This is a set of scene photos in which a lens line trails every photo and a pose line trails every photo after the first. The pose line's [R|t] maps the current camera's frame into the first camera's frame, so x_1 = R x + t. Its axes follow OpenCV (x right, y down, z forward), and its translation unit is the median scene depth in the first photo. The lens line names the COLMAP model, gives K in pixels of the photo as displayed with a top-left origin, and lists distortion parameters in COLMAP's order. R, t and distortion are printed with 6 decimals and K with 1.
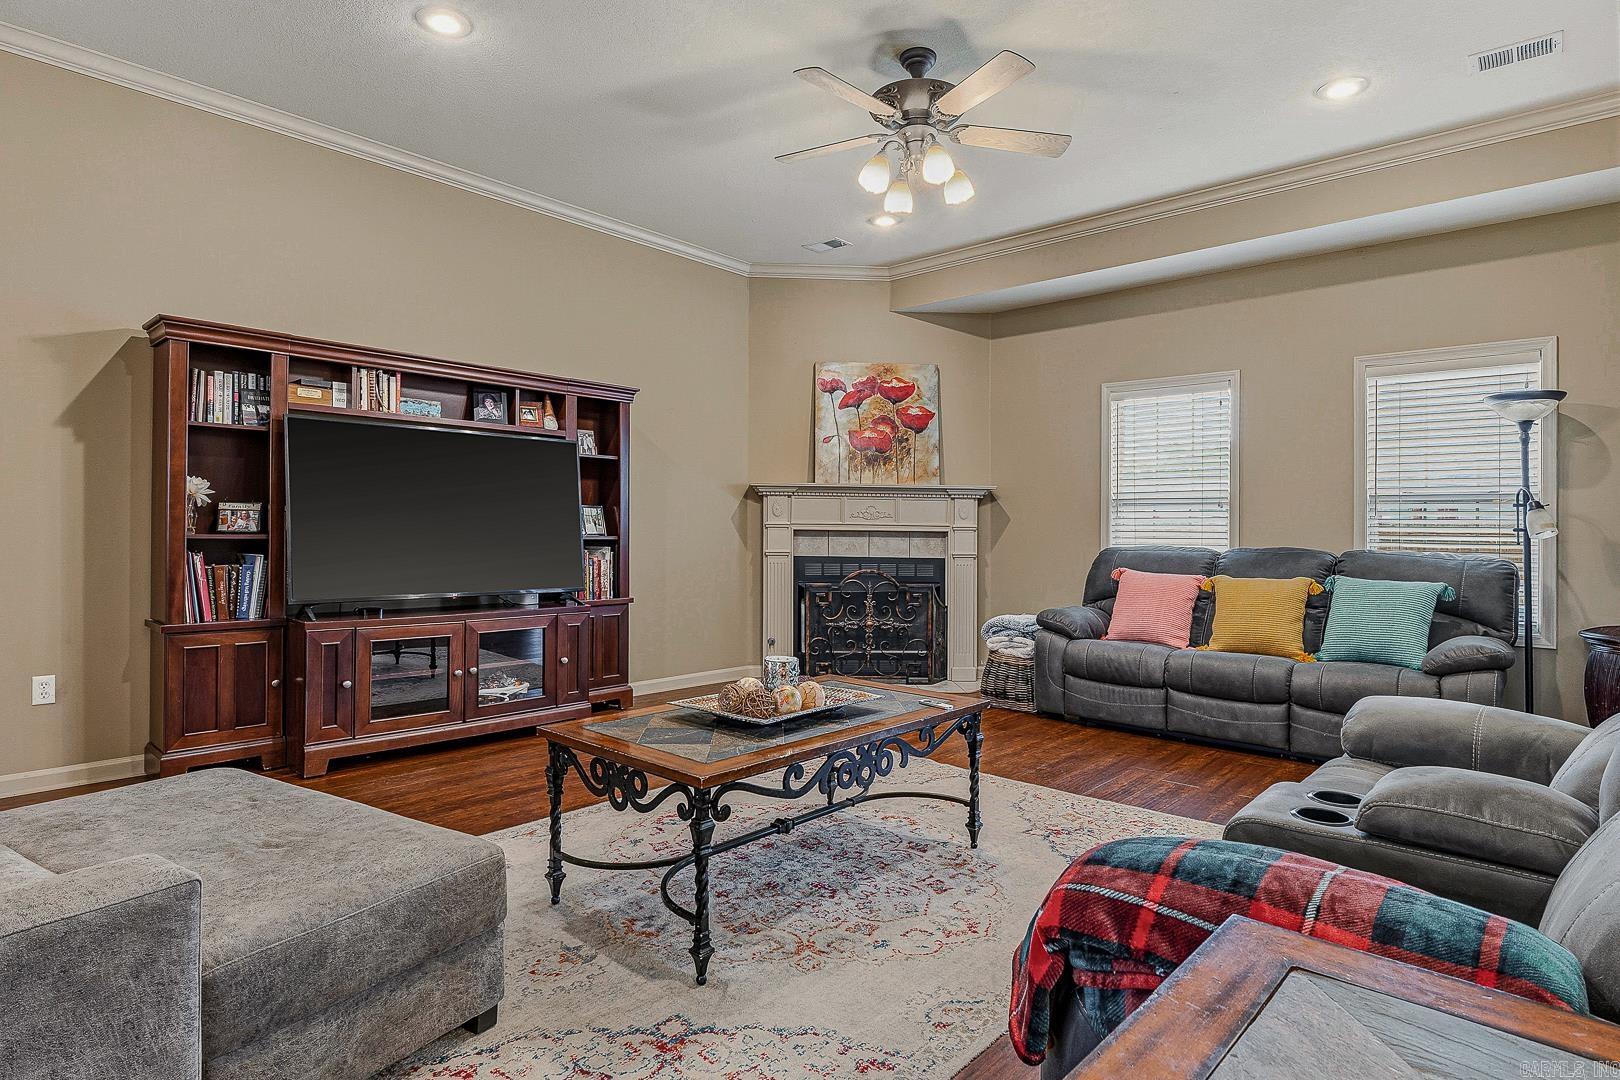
lens RADIAL K [[858.0, 0, 809.3], [0, 858.0, 532.3], [0, 0, 1]] dist [-0.005665, -0.000252]
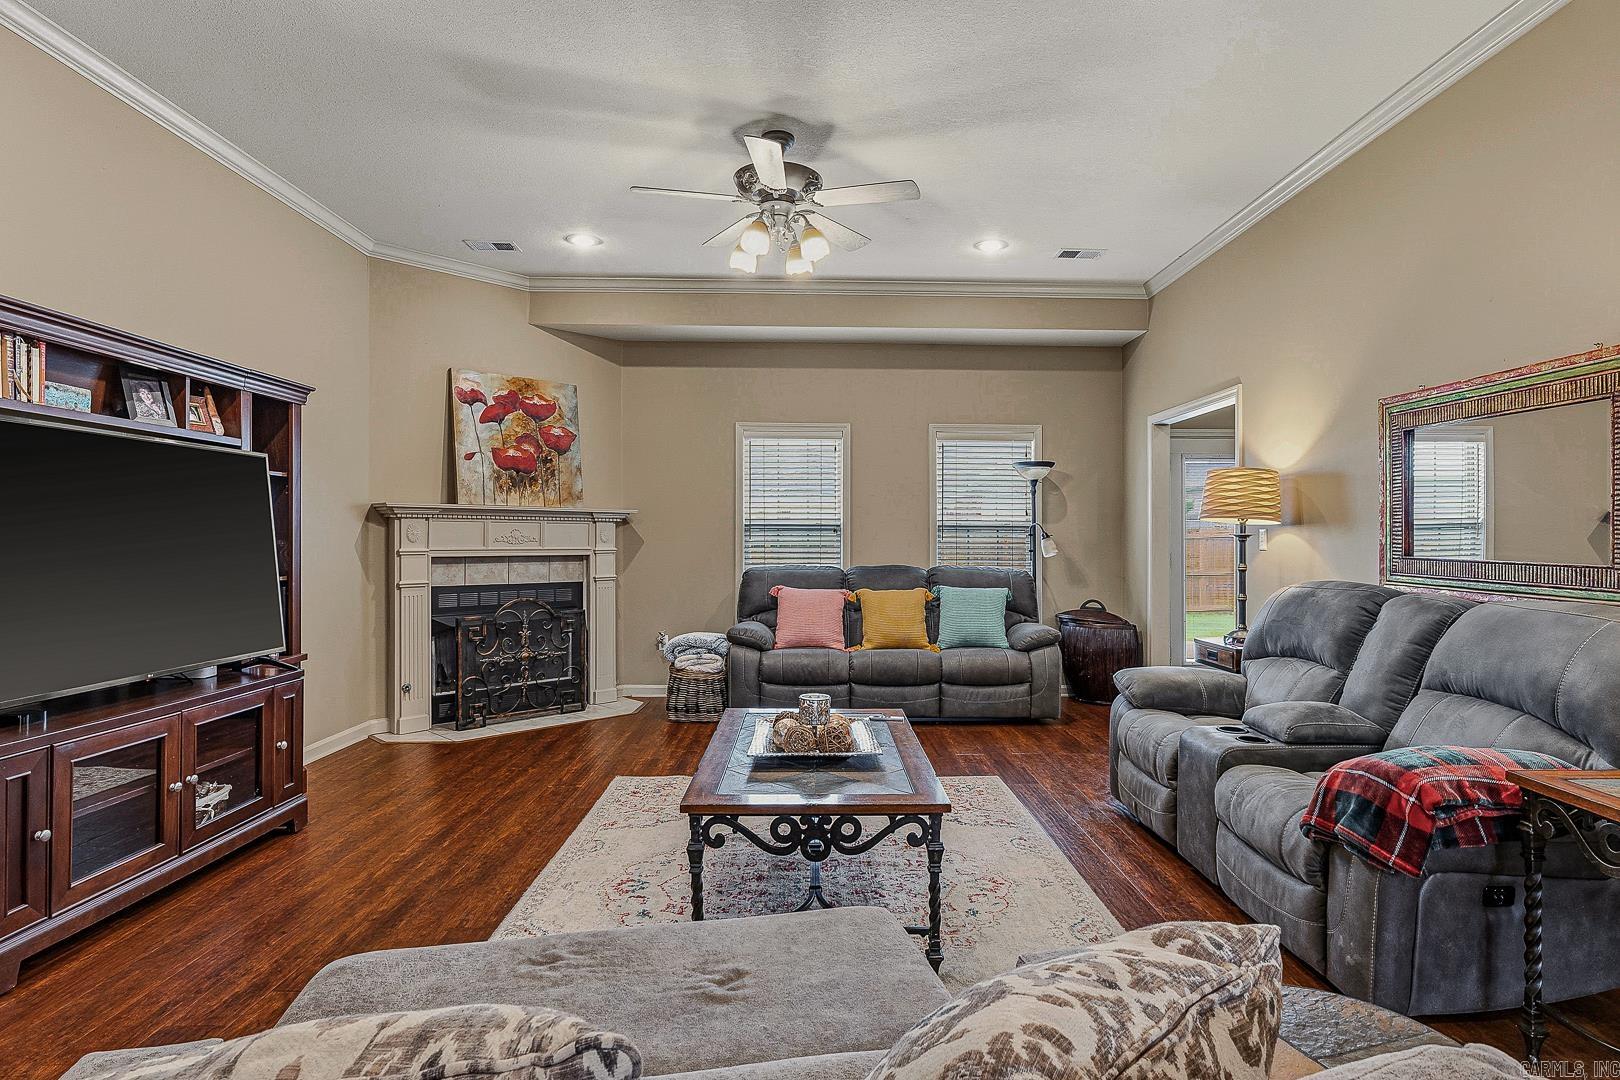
lens RADIAL K [[858.0, 0, 842.2], [0, 858.0, 539.5], [0, 0, 1]] dist [-0.005665, -0.000252]
pose [[0.728735, -0.009935, 0.684723, -0.374965], [0.006564, 0.999950, 0.007522, -0.029967], [-0.684764, -0.000987, 0.728764, 0.092551]]
